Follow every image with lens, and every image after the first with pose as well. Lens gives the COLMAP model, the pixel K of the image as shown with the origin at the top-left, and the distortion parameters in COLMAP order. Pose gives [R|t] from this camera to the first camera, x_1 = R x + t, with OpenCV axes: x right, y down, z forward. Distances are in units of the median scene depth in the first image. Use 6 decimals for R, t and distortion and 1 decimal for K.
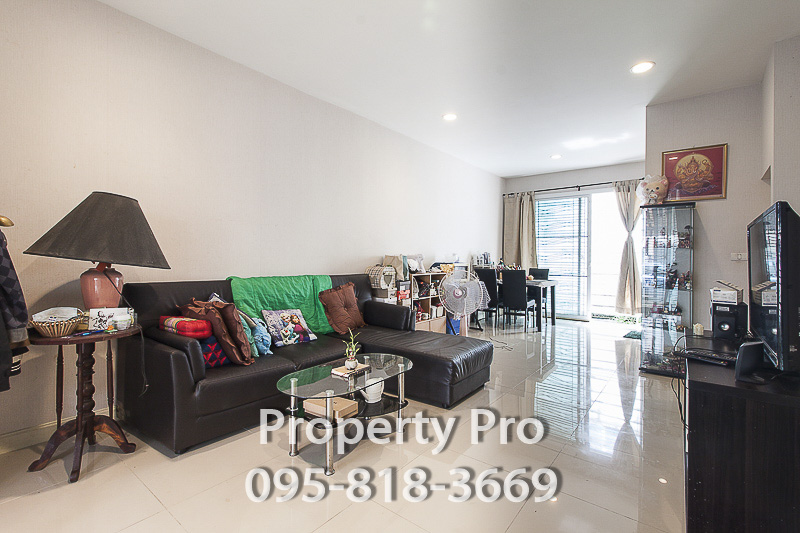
lens RADIAL K [[370.8, 0, 404.2], [0, 370.8, 264.2], [0, 0, 1]] dist [-0.001664, -0.000126]
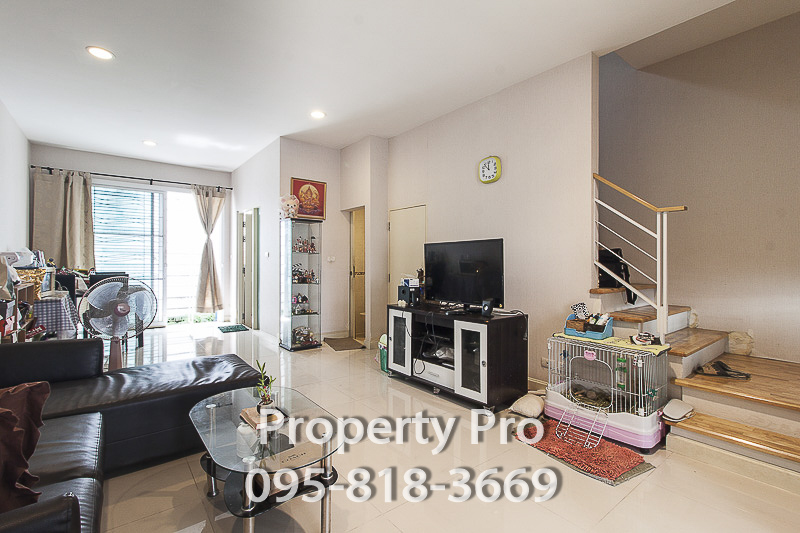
lens RADIAL K [[370.8, 0, 404.2], [0, 370.8, 264.2], [0, 0, 1]] dist [-0.001664, -0.000126]
pose [[0.239032, -0.006811, 0.970988, -0.264792], [0.008849, 0.999949, 0.004836, -0.003303], [-0.970971, 0.007436, 0.239080, 0.188457]]
